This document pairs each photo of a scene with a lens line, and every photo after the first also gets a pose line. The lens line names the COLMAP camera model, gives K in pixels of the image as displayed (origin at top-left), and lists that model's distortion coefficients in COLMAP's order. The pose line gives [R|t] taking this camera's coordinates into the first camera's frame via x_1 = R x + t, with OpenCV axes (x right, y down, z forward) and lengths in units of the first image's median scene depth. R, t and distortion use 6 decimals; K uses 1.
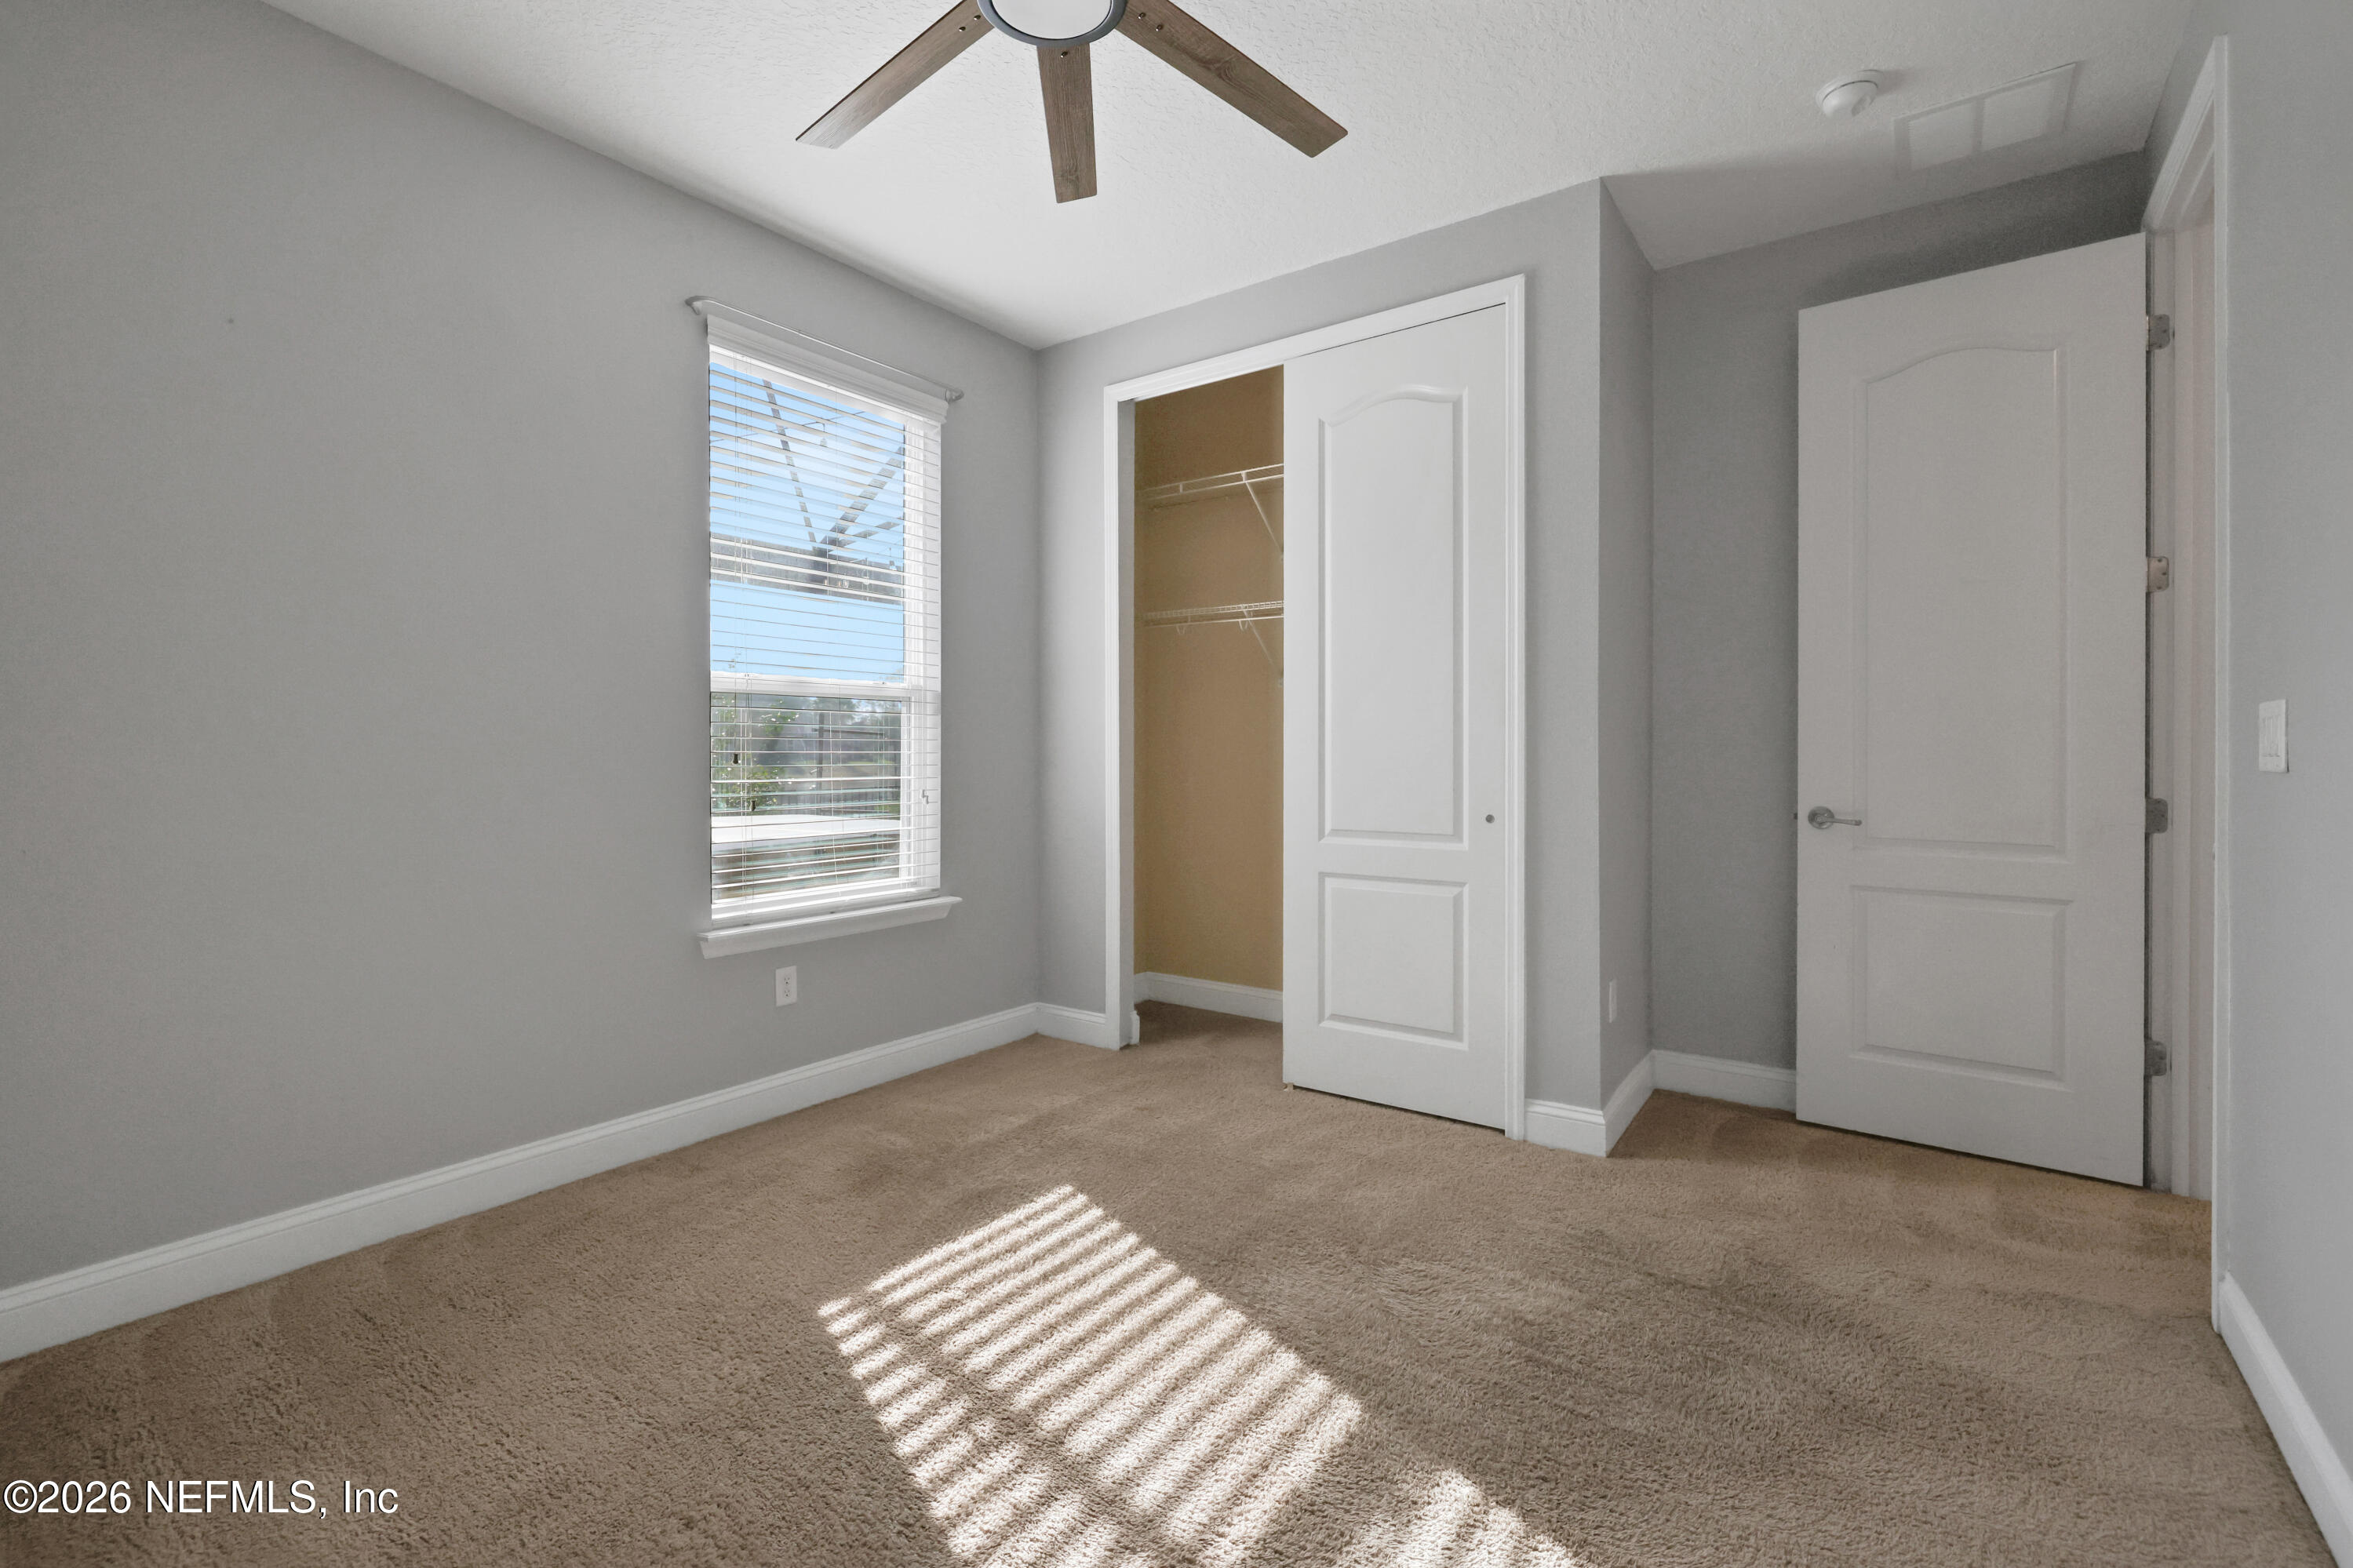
lens RADIAL K [[1048.2, 0, 1174.1], [0, 1048.2, 776.3], [0, 0, 1]] dist [-0.008288, 0.000675]
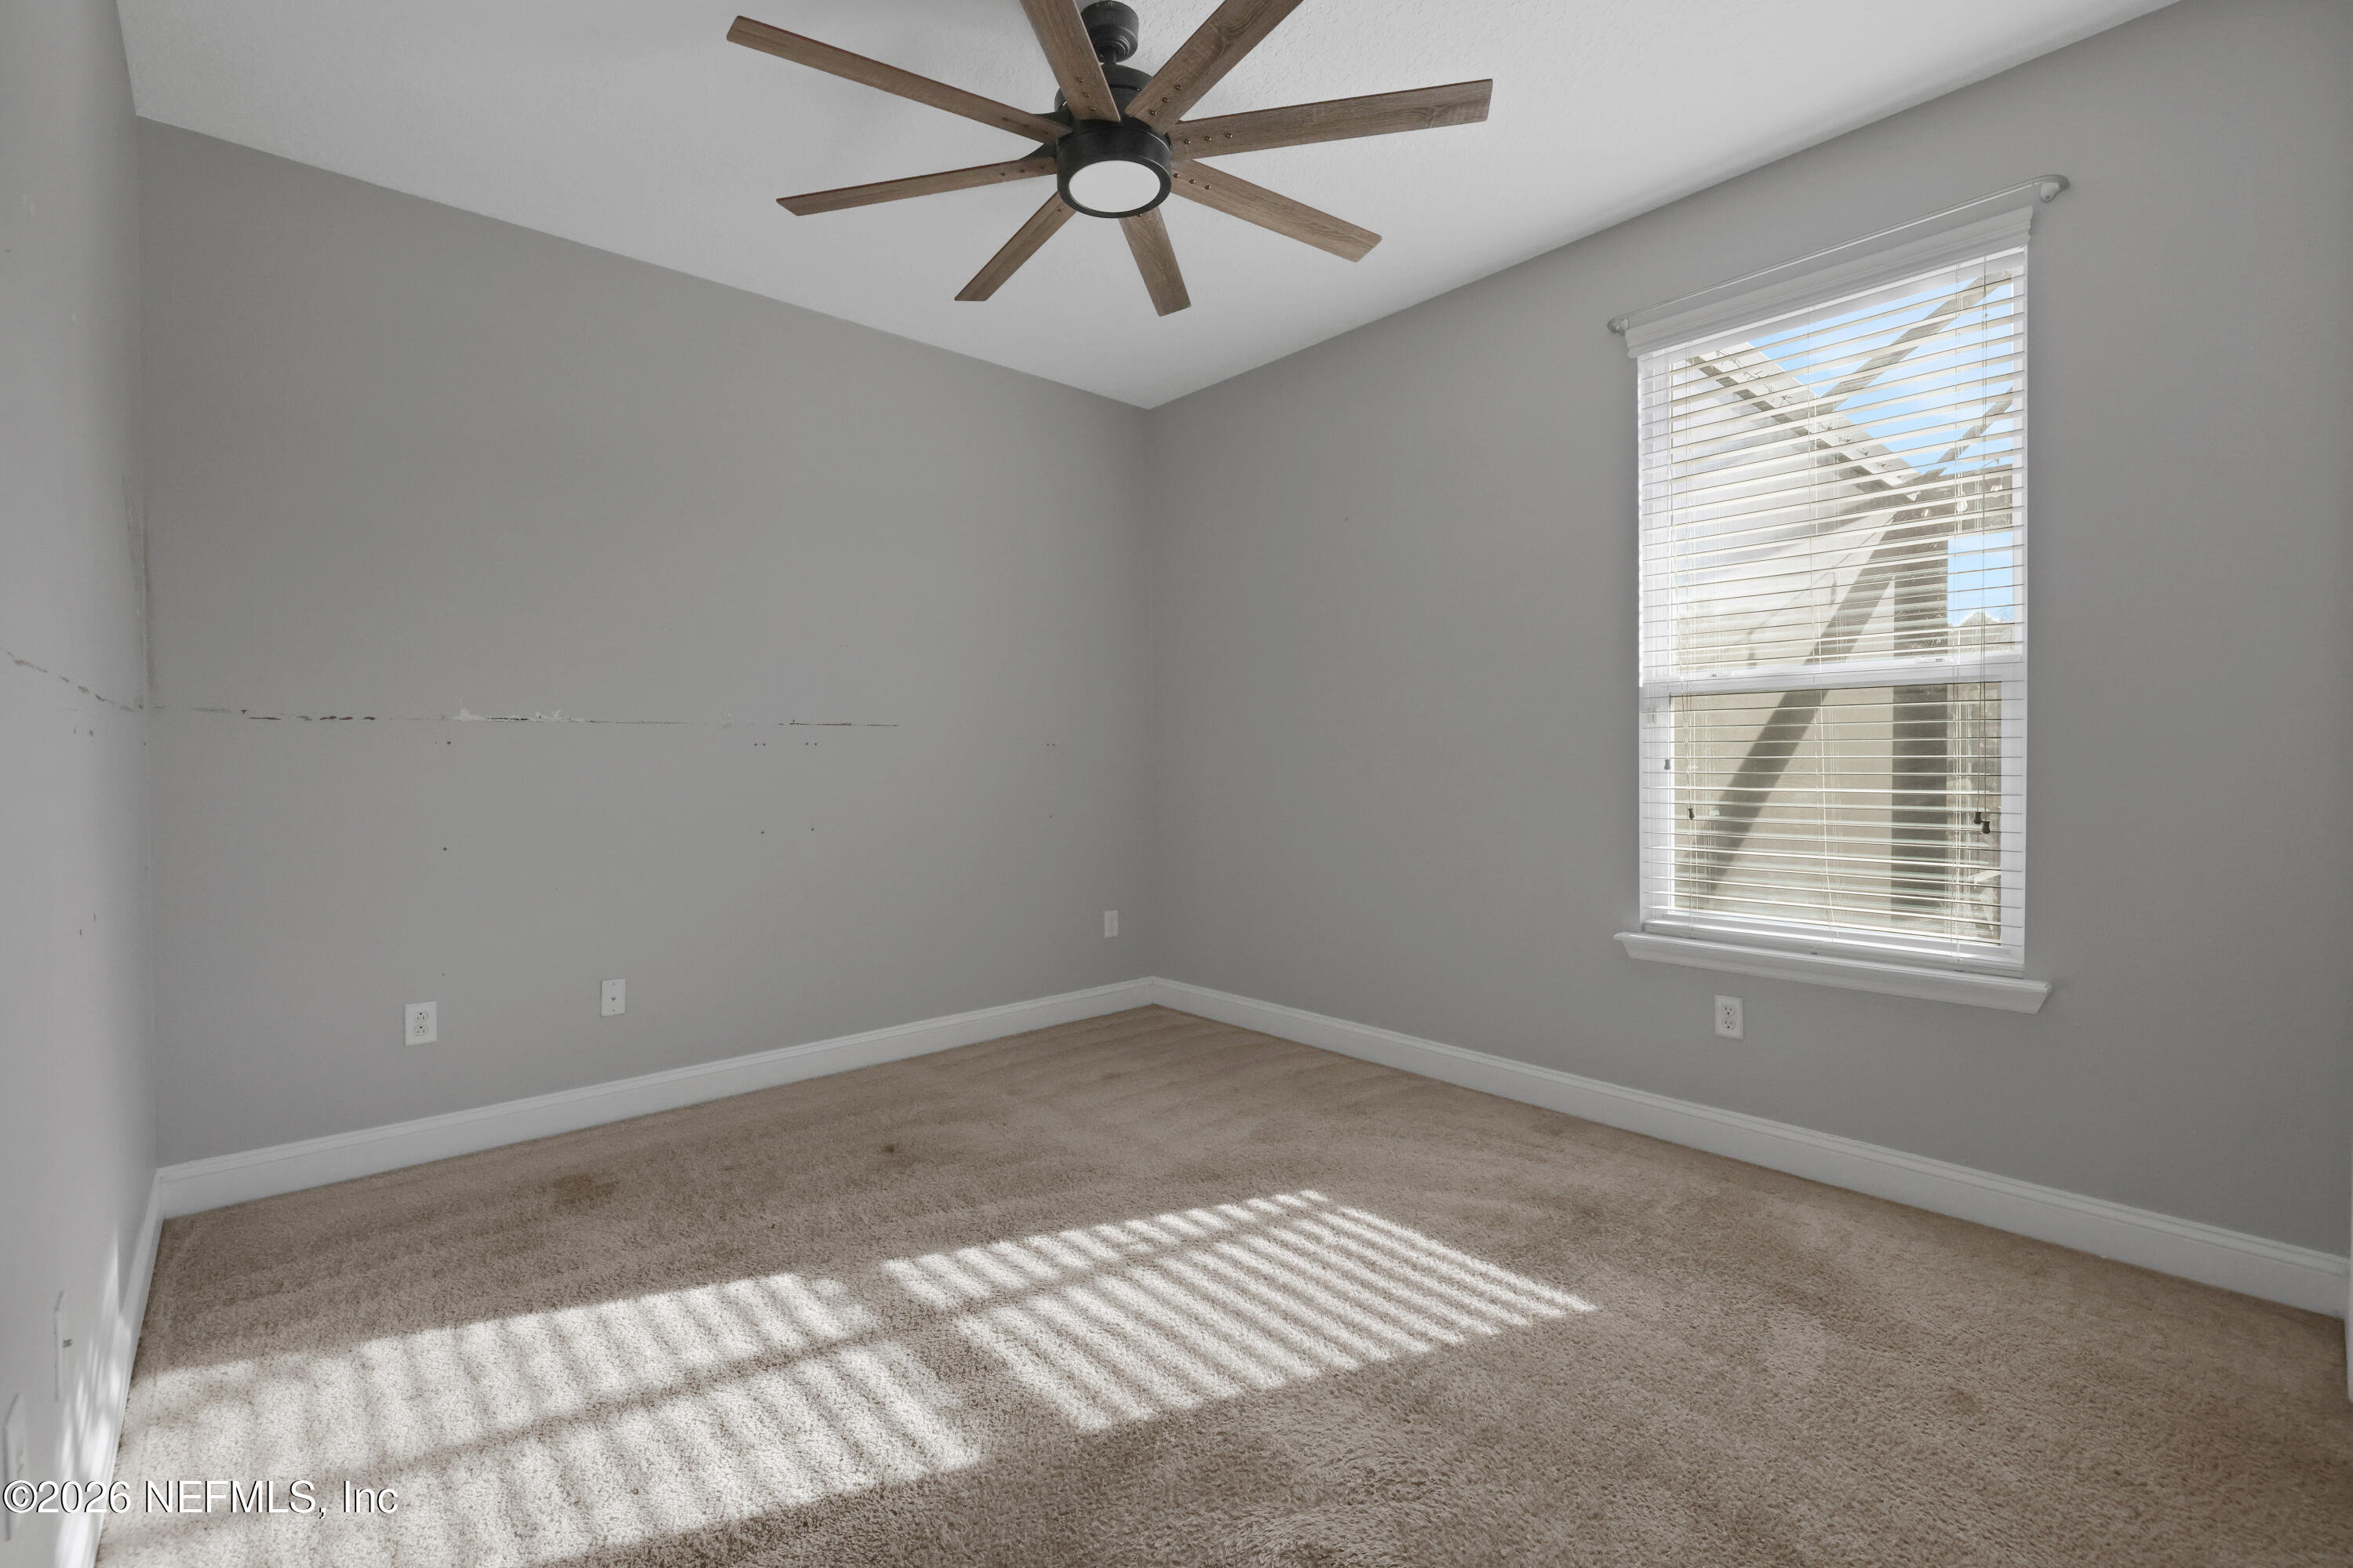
lens RADIAL K [[1148.8, 0, 1200.6], [0, 1148.8, 759.2], [0, 0, 1]] dist [-0.002753, -0.001811]
pose [[-0.263114, 0.002168, -0.964762, 1.032917], [-0.011954, 0.999913, 0.005507, -0.033044], [0.964691, 0.012981, -0.263066, 1.186827]]
